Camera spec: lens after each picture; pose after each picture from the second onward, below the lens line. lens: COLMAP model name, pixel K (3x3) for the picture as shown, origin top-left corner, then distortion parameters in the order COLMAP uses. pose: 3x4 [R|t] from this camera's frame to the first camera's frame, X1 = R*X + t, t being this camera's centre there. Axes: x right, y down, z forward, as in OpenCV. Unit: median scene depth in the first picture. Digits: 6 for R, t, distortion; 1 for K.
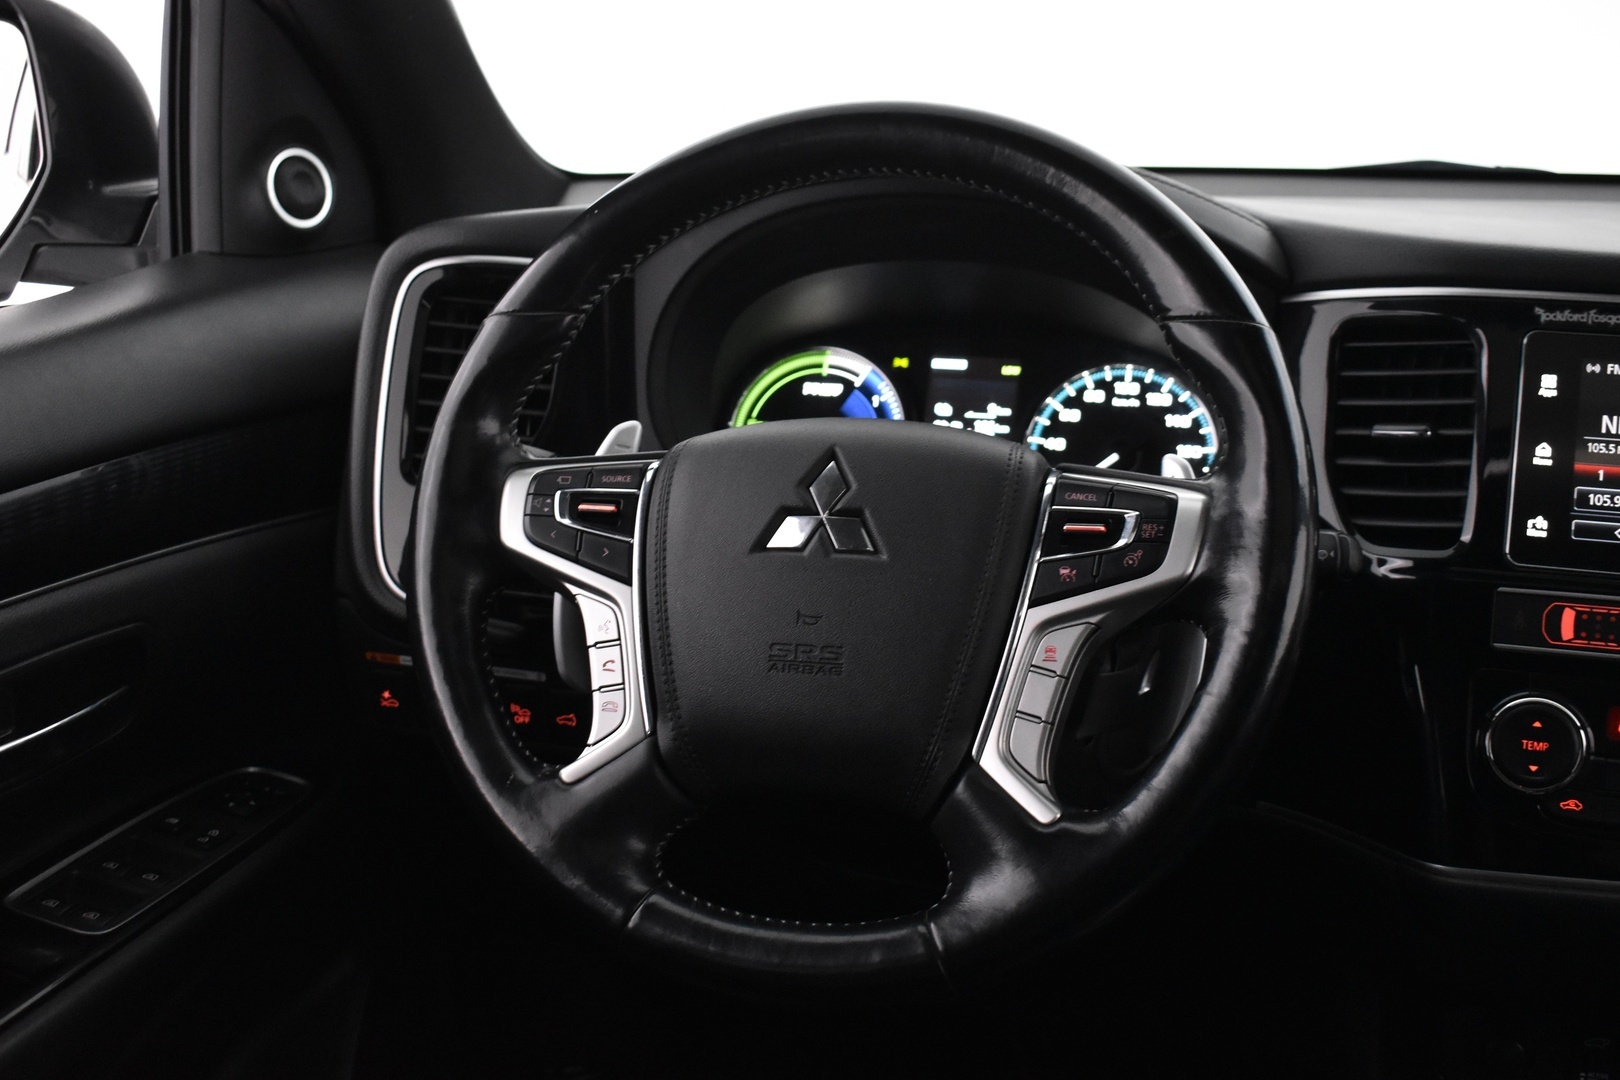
lens RADIAL K [[1894.9, 0, 809.5], [0, 1894.9, 512.9], [0, 0, 1]] dist [-0.084636, 0.035411]
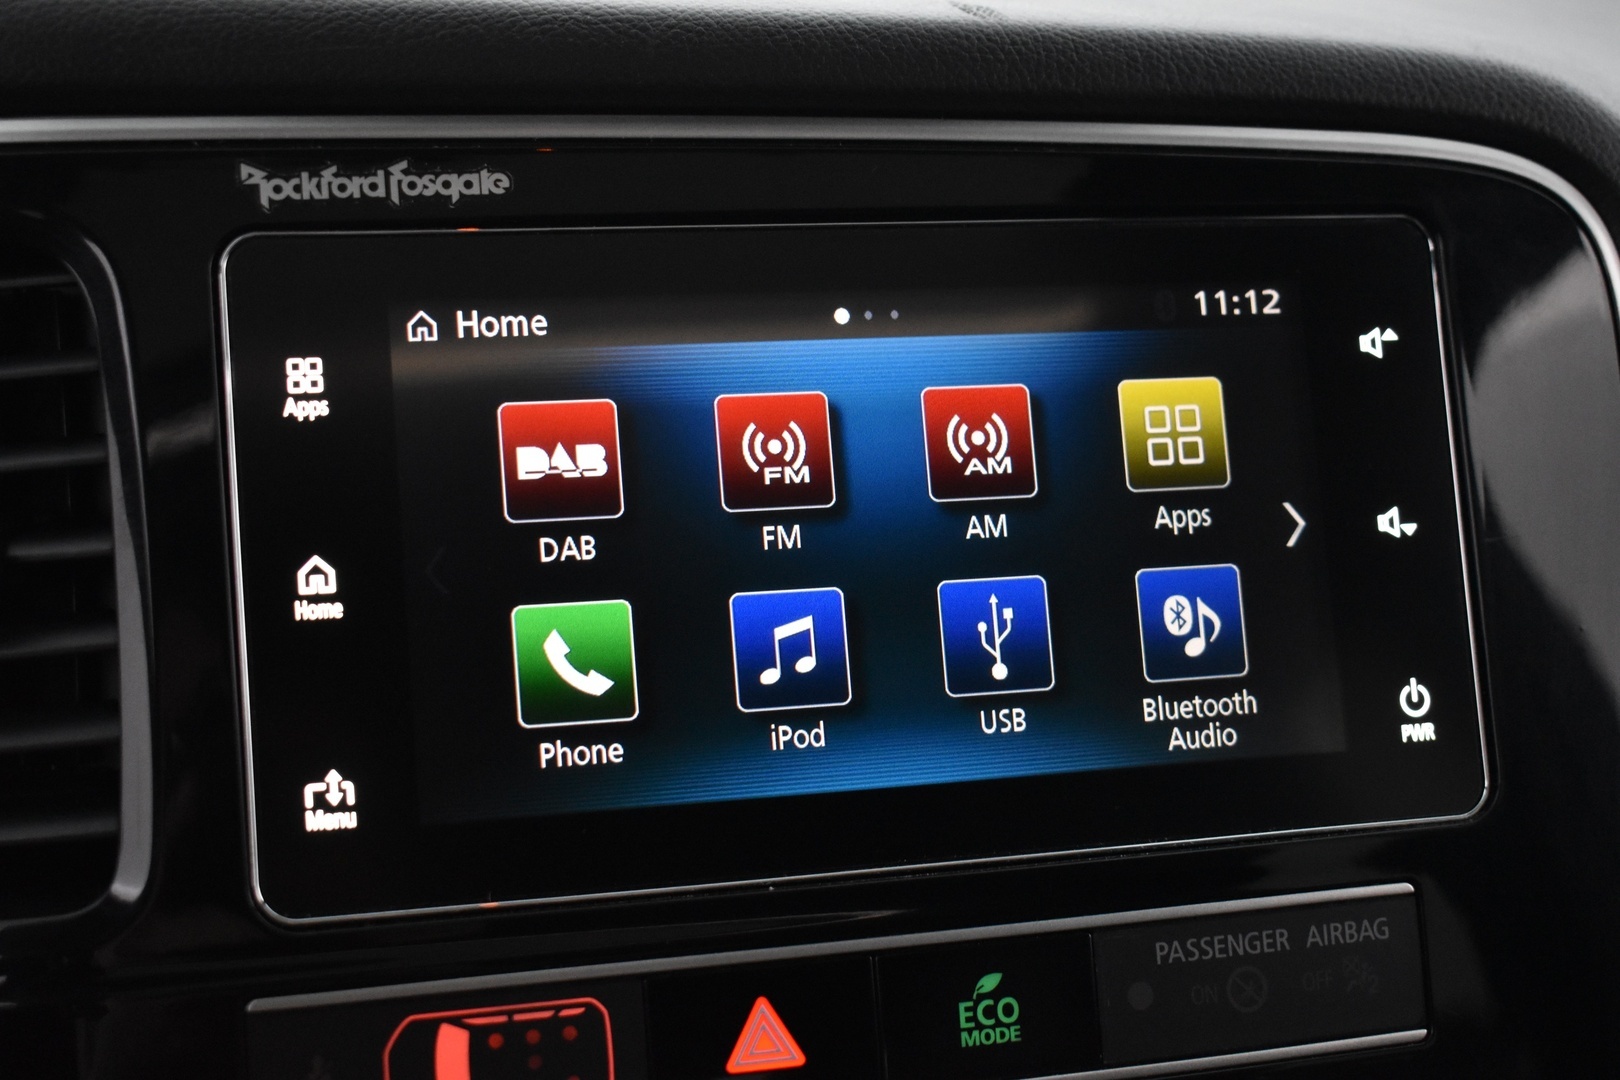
lens RADIAL K [[2433.5, 0, 810.0], [0, 2433.5, 540.0], [0, 0, 1]] dist [-0.027642, 0.039042]
pose [[0.813734, -0.149116, 0.561784, 0.214438], [0.109515, 0.988554, 0.103764, -0.077549], [-0.570827, -0.022913, 0.820751, 0.578107]]
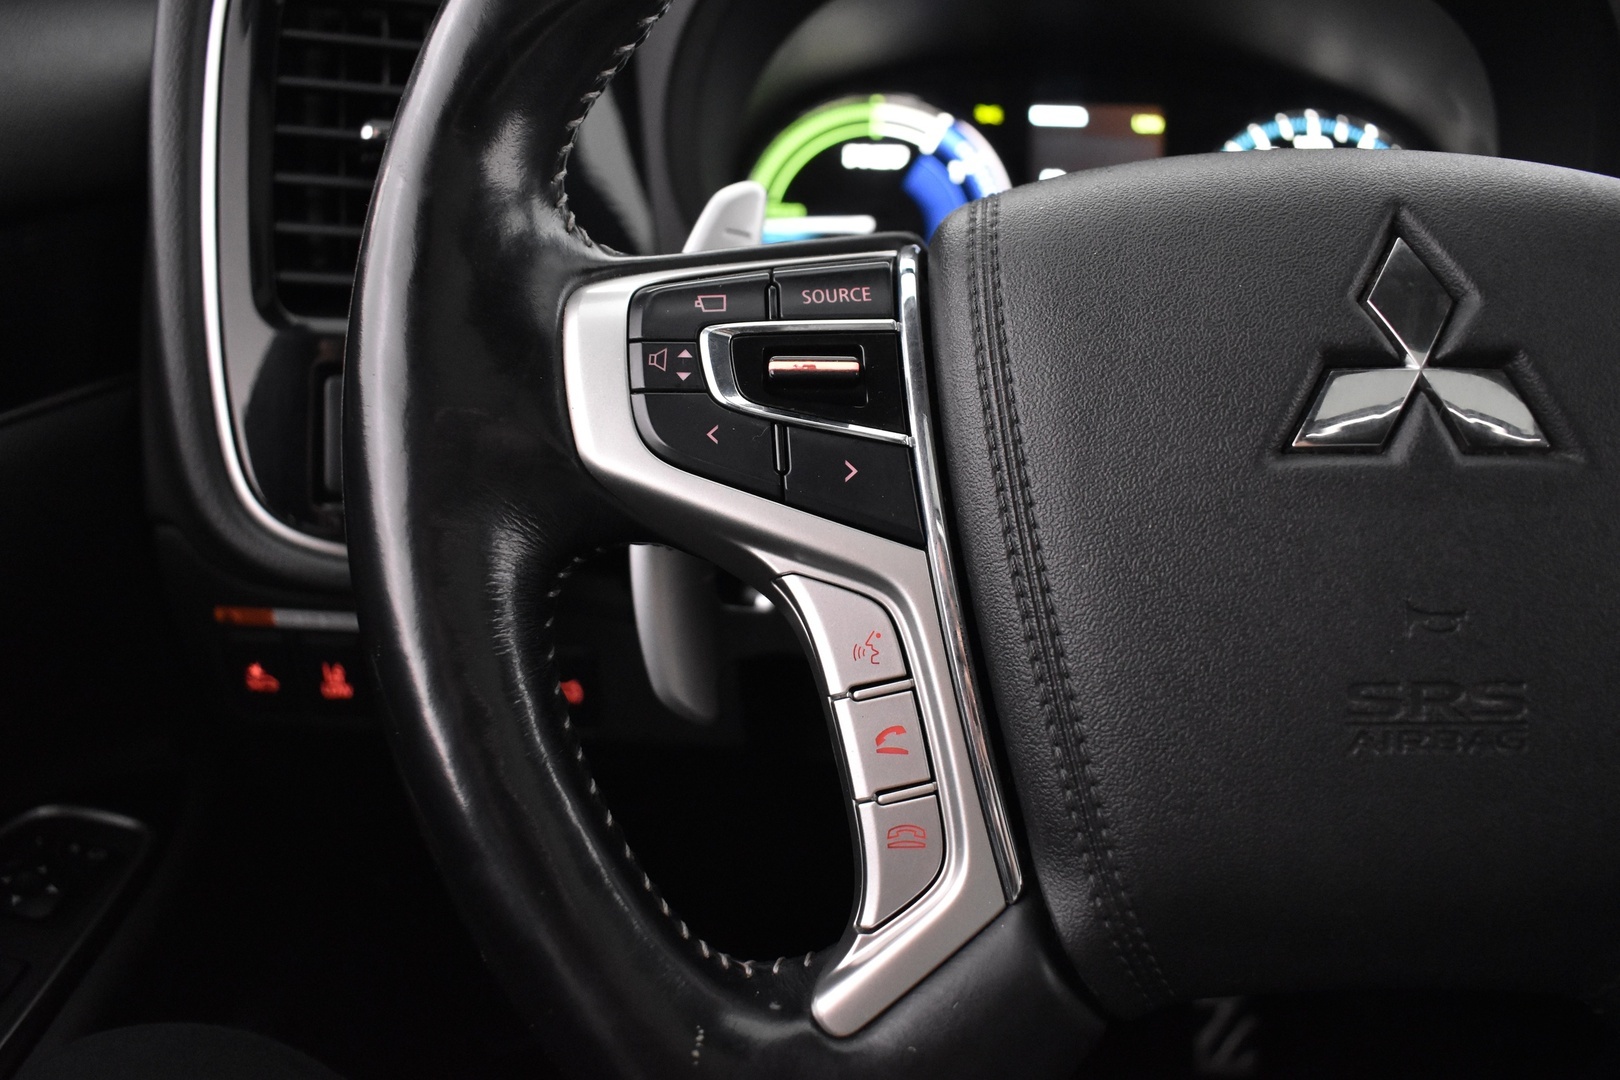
lens RADIAL K [[1341.9, 0, 810.0], [0, 1341.9, 540.0], [0, 0, 1]] dist [-0.091608, 0.004673]
pose [[0.969914, -0.081638, 0.229350, -0.180145], [0.042831, 0.984625, 0.169350, -0.014852], [-0.239650, -0.154431, 0.958498, 0.686256]]
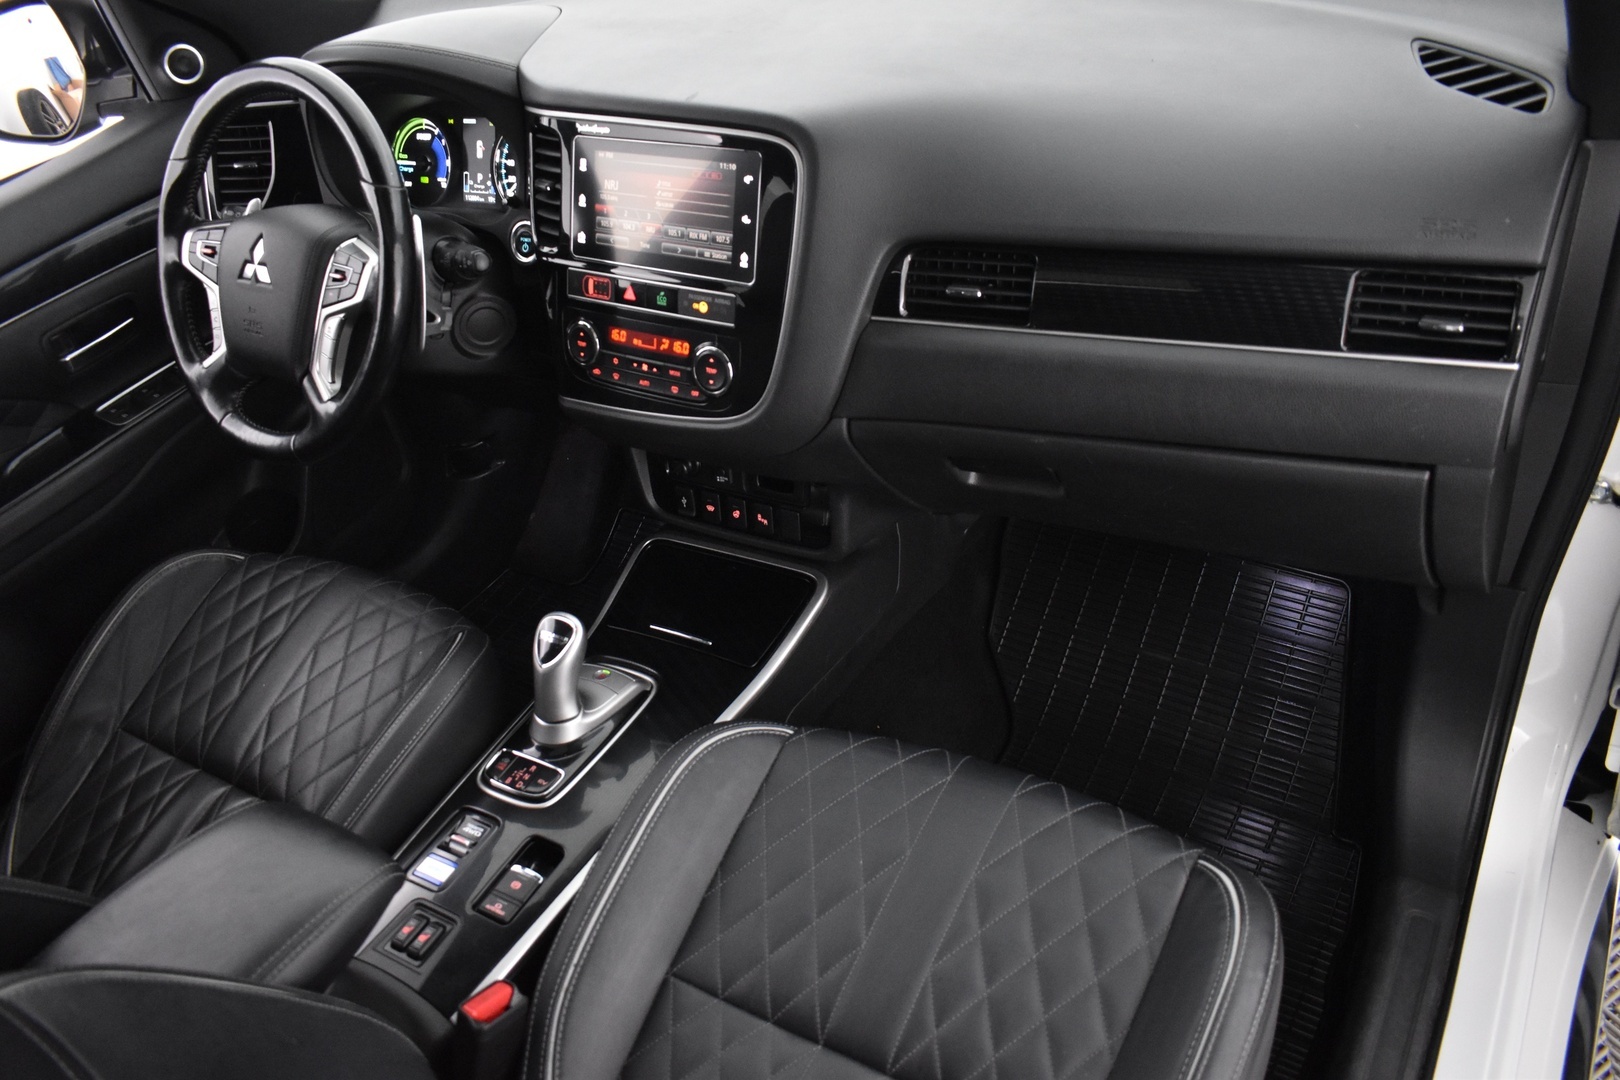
lens RADIAL K [[1277.5, 0, 821.1], [0, 1277.5, 531.3], [0, 0, 1]] dist [-0.088017, 0.002825]
pose [[0.956768, 0.022196, -0.290004, 1.047895], [0.100732, 0.910089, 0.401985, -0.231175], [0.272852, -0.413819, 0.868508, -0.268970]]
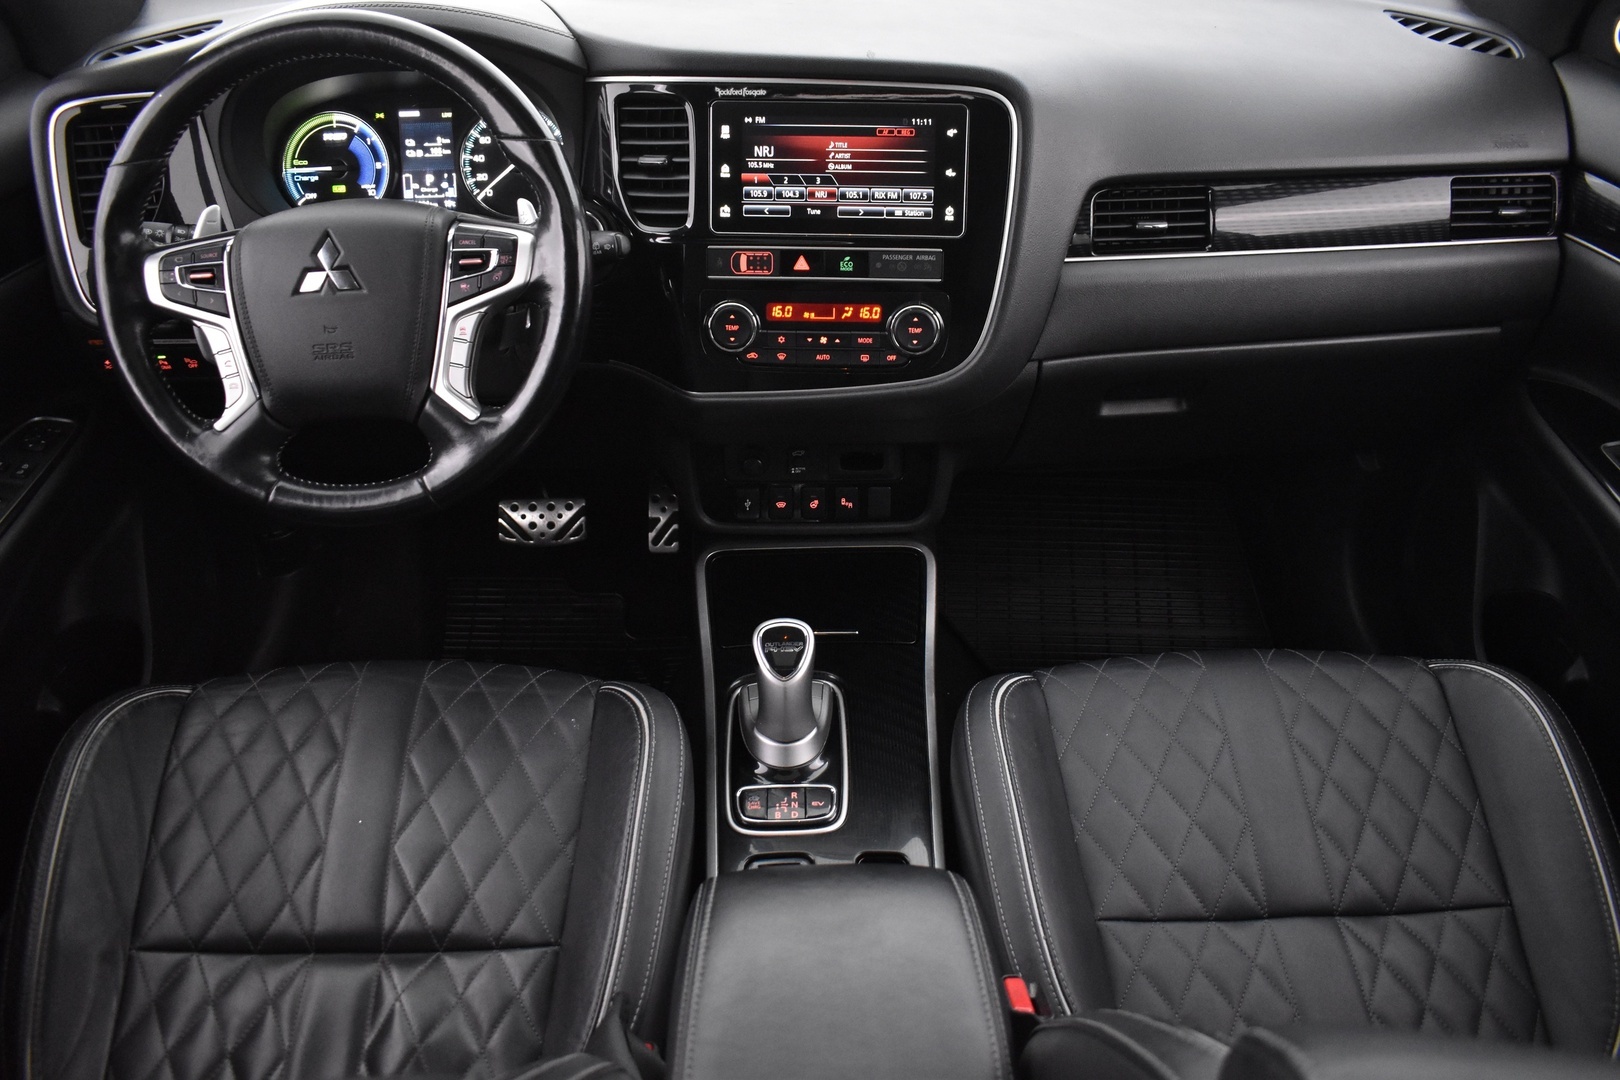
lens RADIAL K [[1277.5, 0, 821.1], [0, 1277.5, 531.3], [0, 0, 1]] dist [-0.088017, 0.002825]
pose [[0.954119, -0.180155, 0.239168, 0.116392], [0.074409, 0.916349, 0.393405, -0.192914], [-0.290035, -0.357559, 0.887711, -0.279998]]
